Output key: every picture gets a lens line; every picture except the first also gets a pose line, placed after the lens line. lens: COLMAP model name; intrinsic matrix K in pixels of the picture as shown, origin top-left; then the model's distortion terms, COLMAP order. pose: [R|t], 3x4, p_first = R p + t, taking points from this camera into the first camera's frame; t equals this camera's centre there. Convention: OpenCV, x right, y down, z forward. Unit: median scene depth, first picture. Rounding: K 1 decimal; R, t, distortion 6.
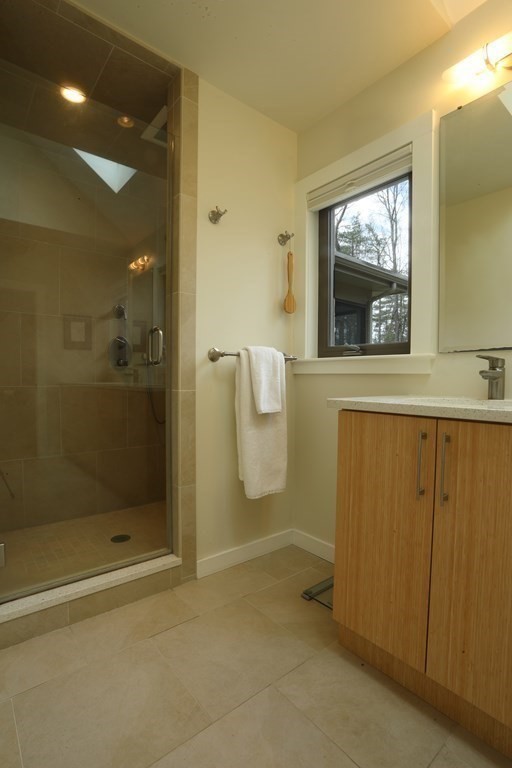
lens RADIAL K [[376.4, 0, 248.9], [0, 376.4, 385.7], [0, 0, 1]] dist [-0.061231, 0.014372]
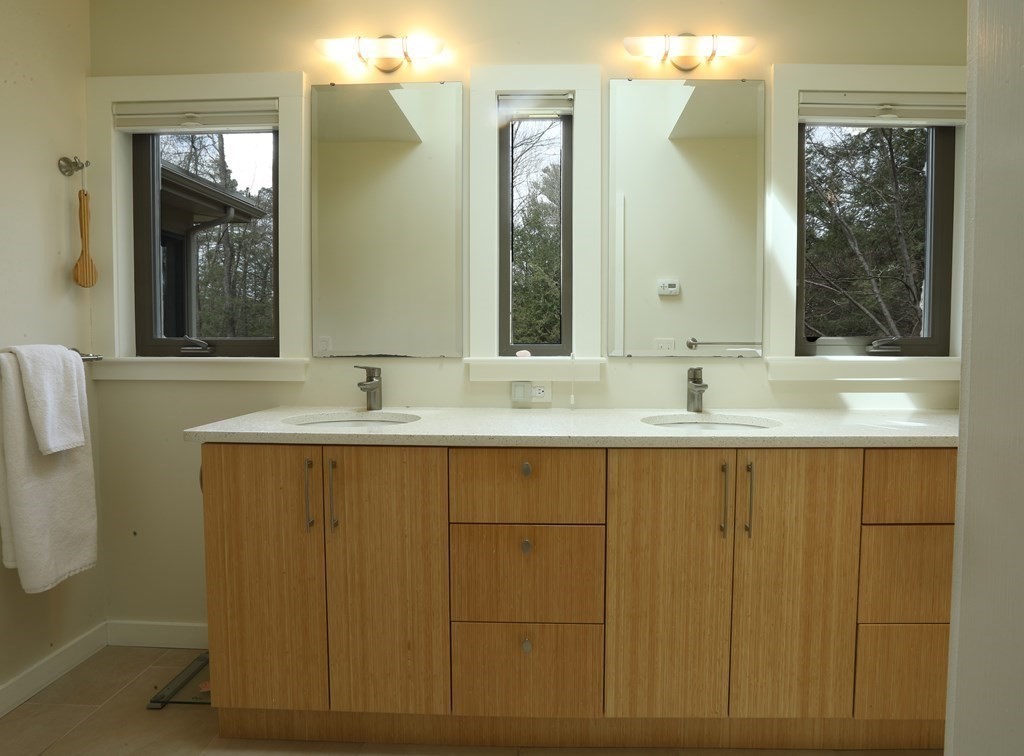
lens RADIAL K [[585.5, 0, 519.7], [0, 585.5, 374.2], [0, 0, 1]] dist [-0.046642, 0.007653]
pose [[0.667786, -0.057982, 0.742091, -0.186878], [0.028915, 0.998230, 0.051975, -0.112932], [-0.743791, -0.013251, 0.668281, -0.280481]]
